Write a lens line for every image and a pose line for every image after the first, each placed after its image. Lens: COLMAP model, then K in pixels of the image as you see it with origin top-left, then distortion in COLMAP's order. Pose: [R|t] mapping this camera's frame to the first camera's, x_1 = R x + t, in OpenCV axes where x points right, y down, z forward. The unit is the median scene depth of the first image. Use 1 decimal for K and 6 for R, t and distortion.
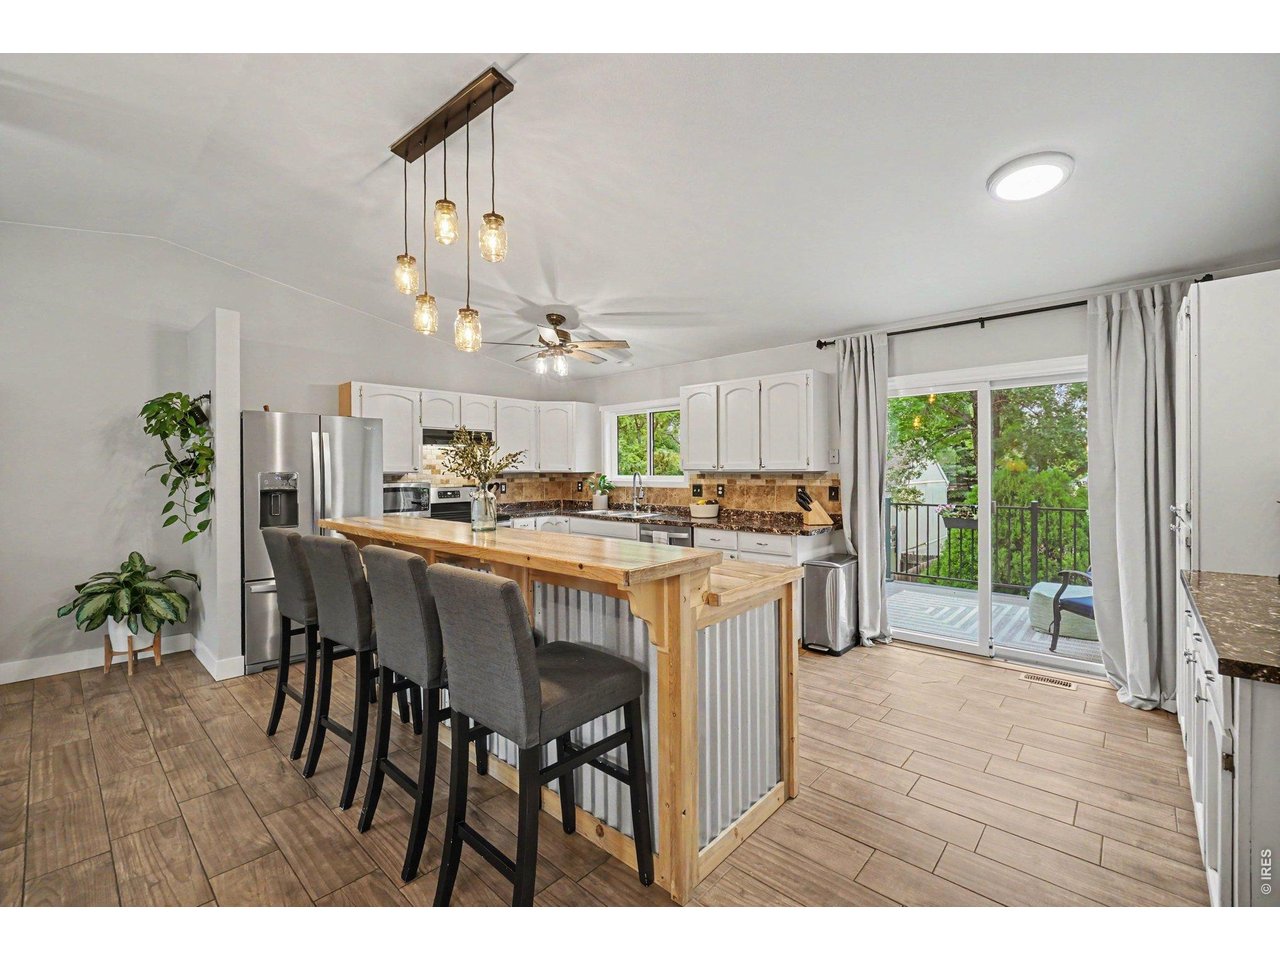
lens RADIAL K [[549.9, 0, 639.0], [0, 549.9, 484.0], [0, 0, 1]] dist [-0.002603, -0.001111]
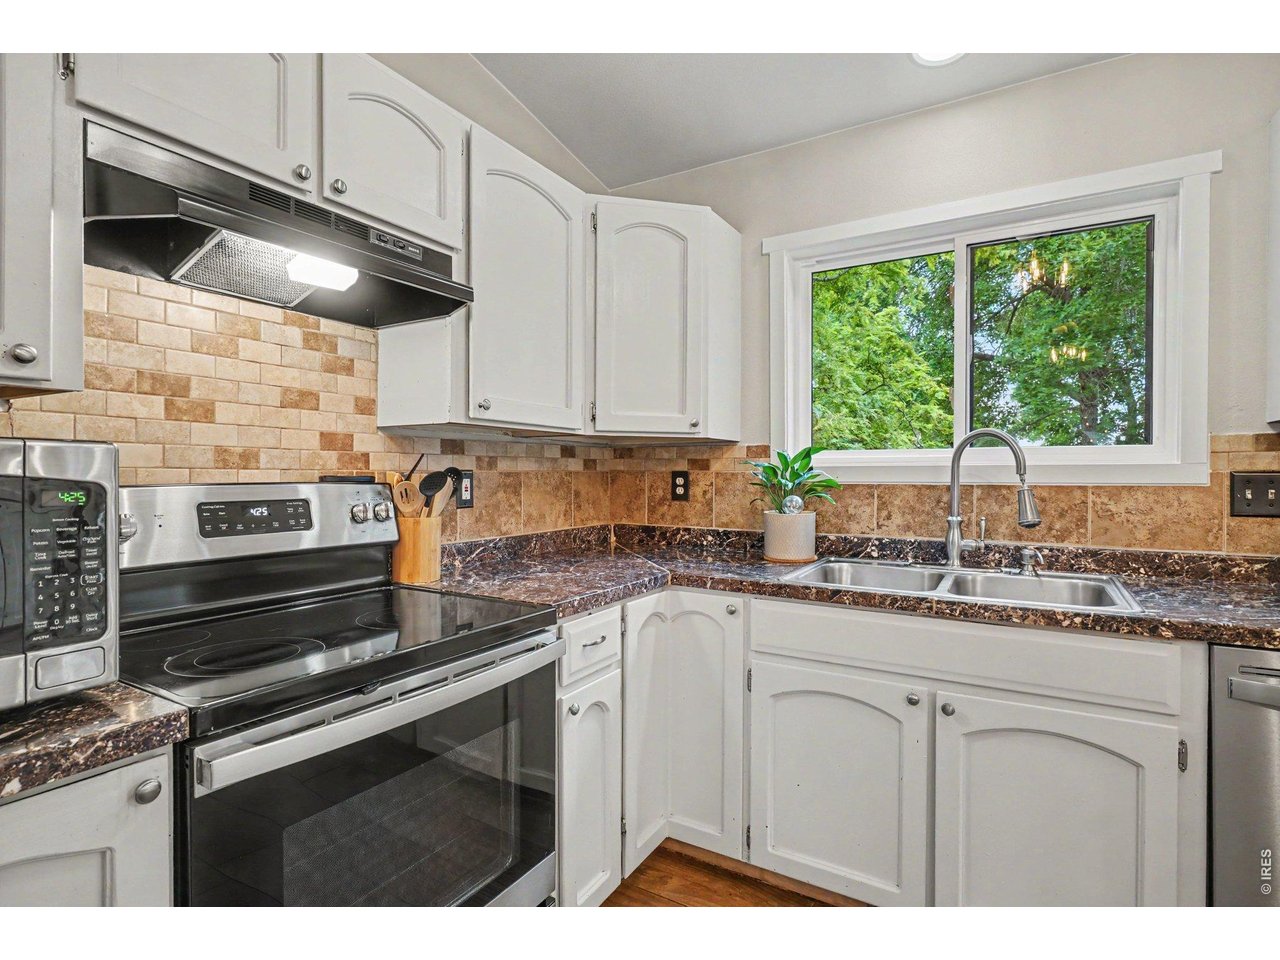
lens RADIAL K [[652.3, 0, 629.3], [0, 652.3, 484.7], [0, 0, 1]] dist [-0.004584, 0.000437]
pose [[0.980772, 0.000629, 0.195154, -0.379437], [0.001189, 0.999957, -0.009195, 0.013463], [-0.195152, 0.009250, 0.980729, 1.084085]]
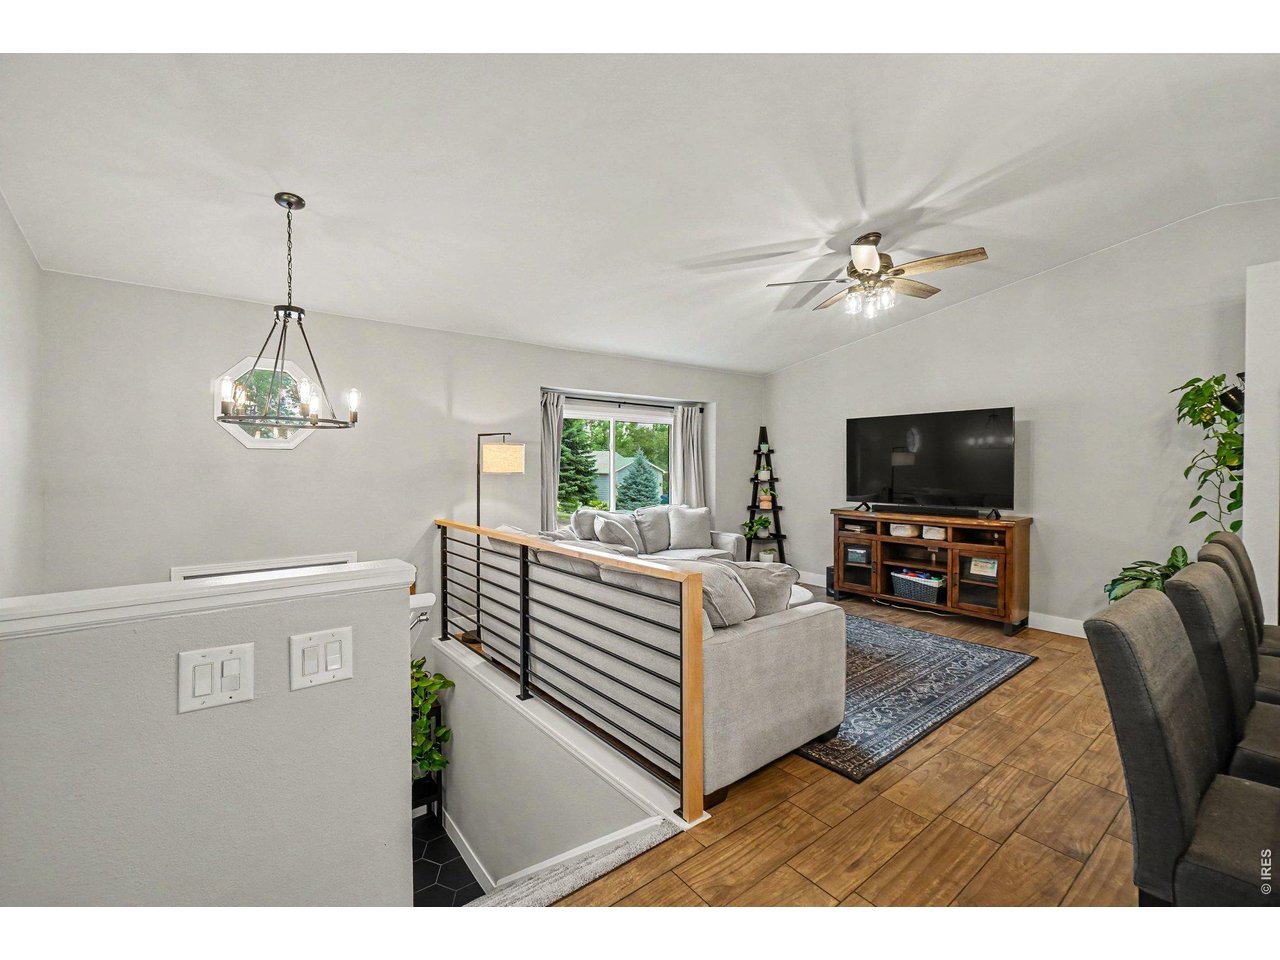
lens RADIAL K [[549.9, 0, 630.7], [0, 549.9, 470.8], [0, 0, 1]] dist [-0.002603, -0.001111]
pose [[-0.165101, 0.013754, -0.986181, 0.206191], [-0.024010, 0.999550, 0.017960, -0.004030], [0.985984, 0.026644, -0.164696, 0.193815]]
